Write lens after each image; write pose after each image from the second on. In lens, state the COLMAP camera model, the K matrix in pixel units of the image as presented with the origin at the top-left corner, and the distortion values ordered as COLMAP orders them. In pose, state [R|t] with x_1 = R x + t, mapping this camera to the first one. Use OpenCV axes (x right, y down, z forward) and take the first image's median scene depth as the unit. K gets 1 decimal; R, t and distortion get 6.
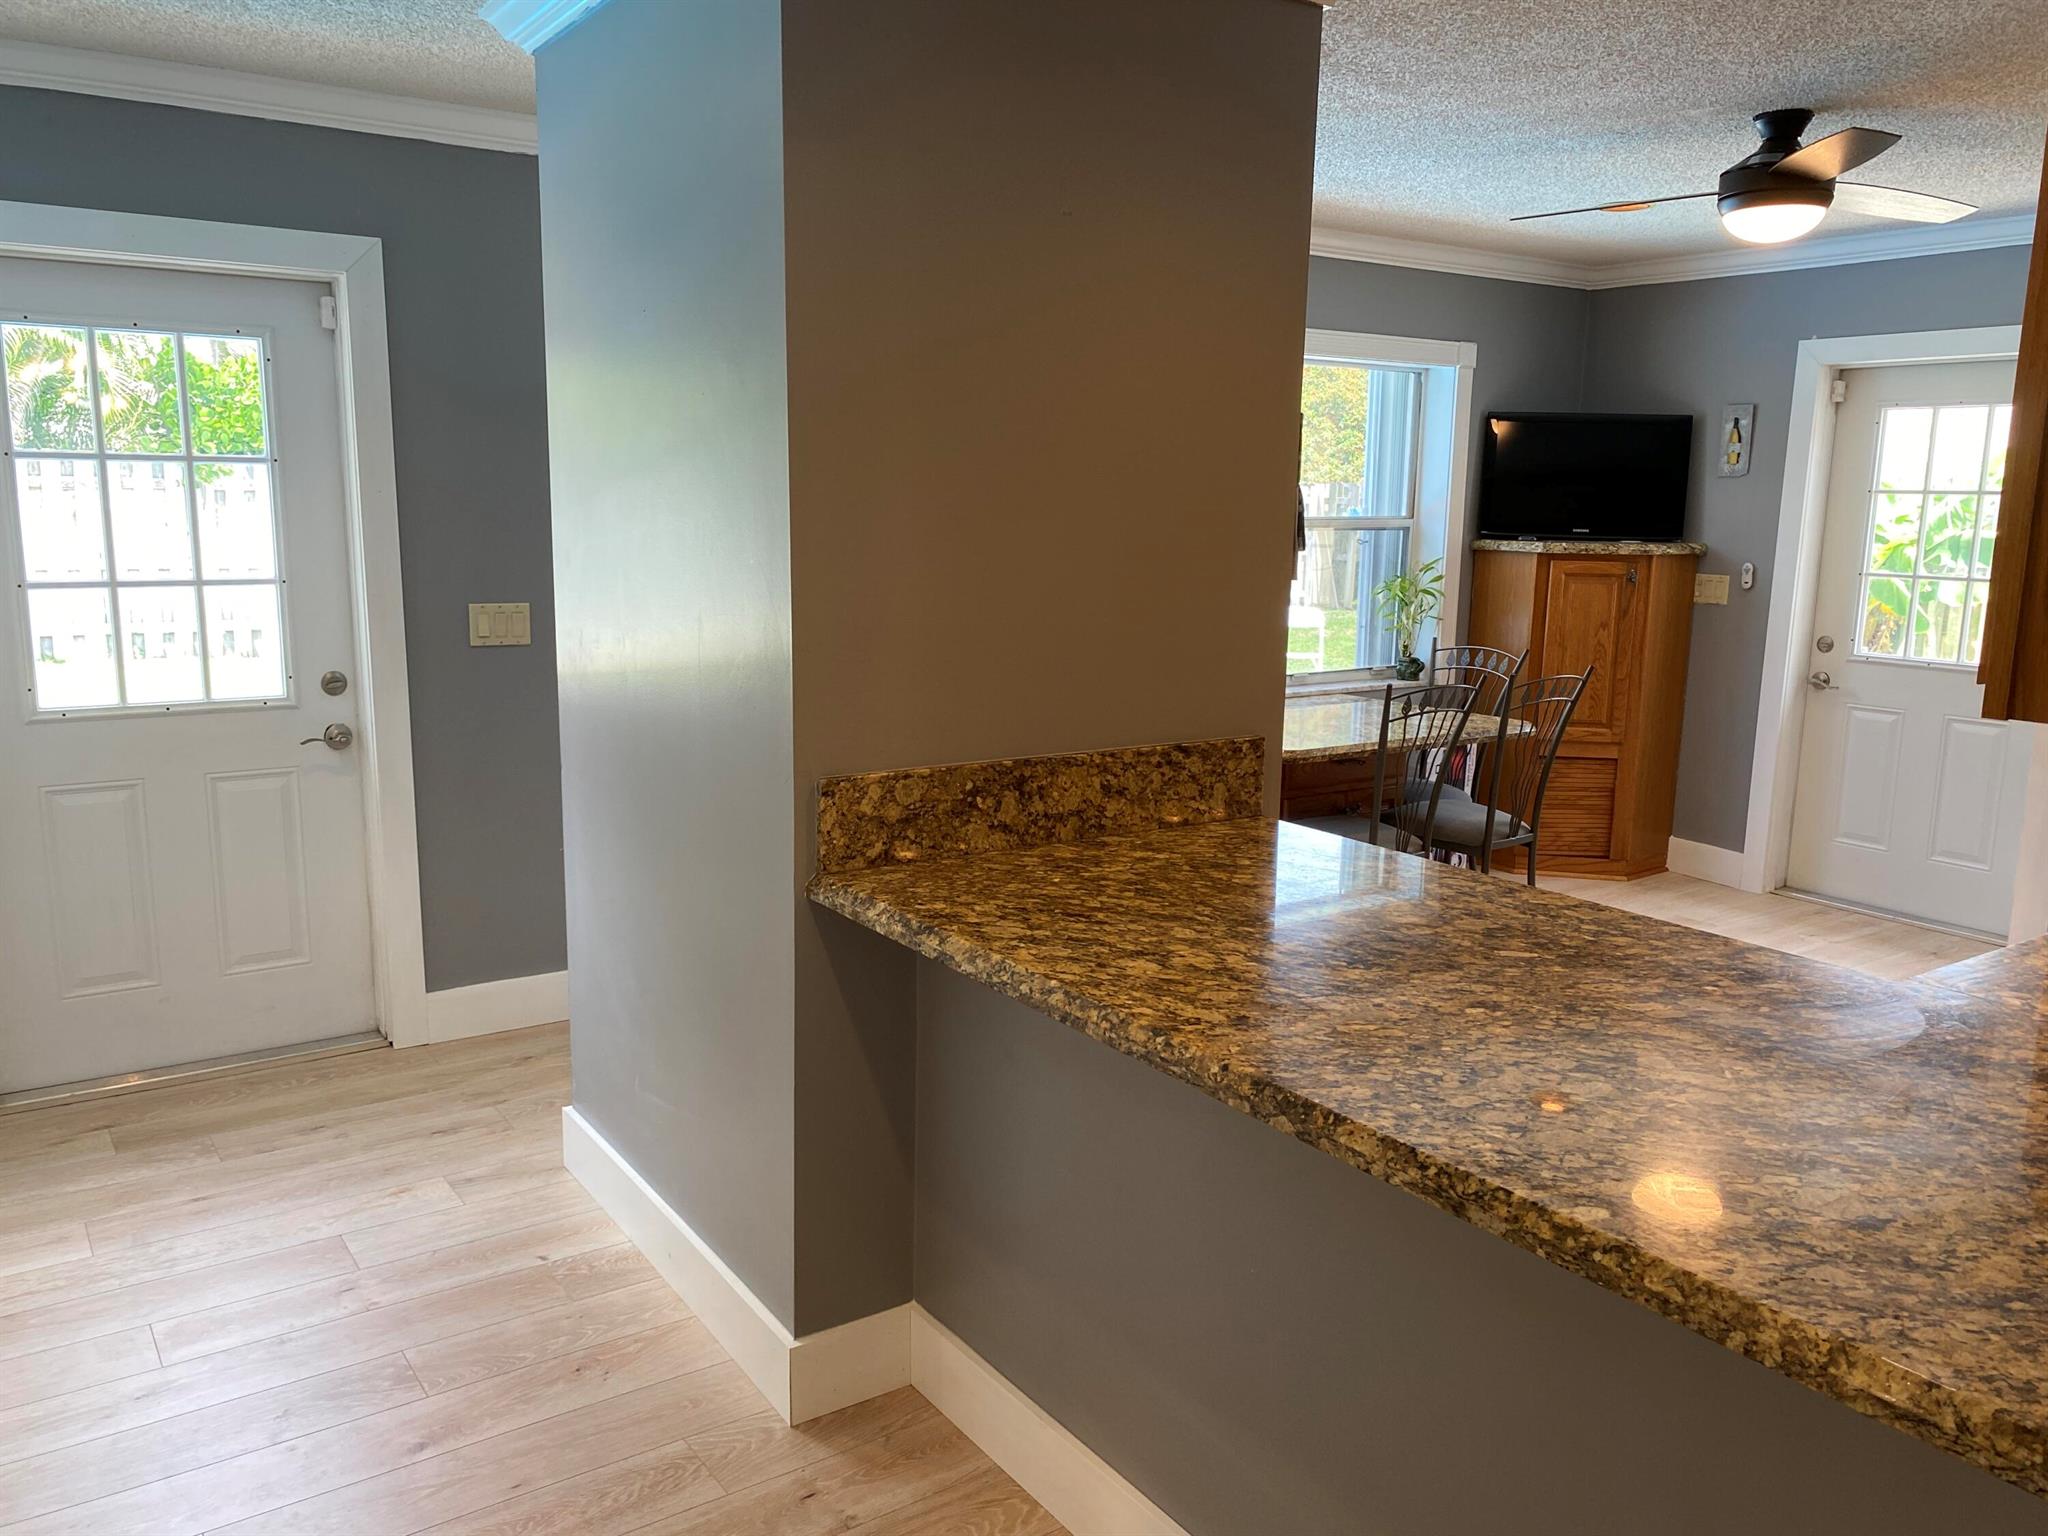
lens RADIAL K [[1558.3, 0, 1024.0], [0, 1558.3, 768.0], [0, 0, 1]] dist [0.008431, -0.012146]
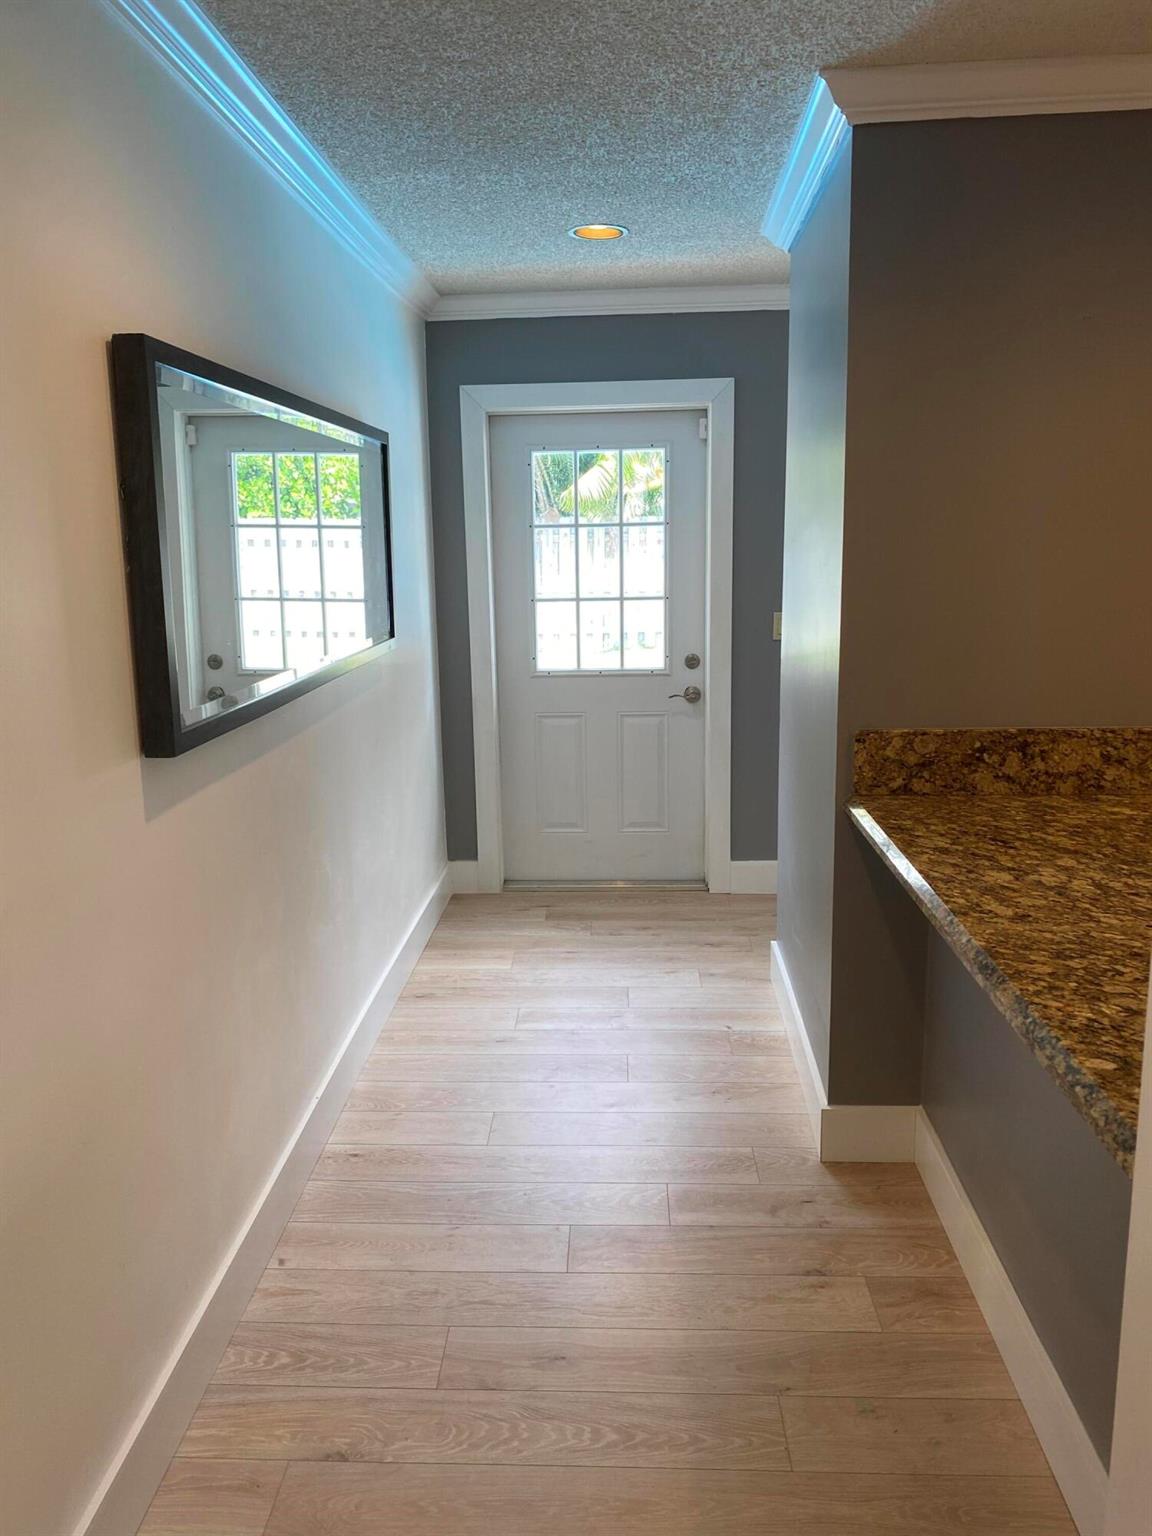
lens RADIAL K [[1163.3, 0, 576.0], [0, 1163.3, 768.0], [0, 0, 1]] dist [0.087370, -0.306896]
pose [[0.786503, 0.089430, -0.611077, 0.301552], [-0.074520, 0.995973, 0.049847, 0.006295], [0.613074, 0.006333, 0.790000, -0.033706]]
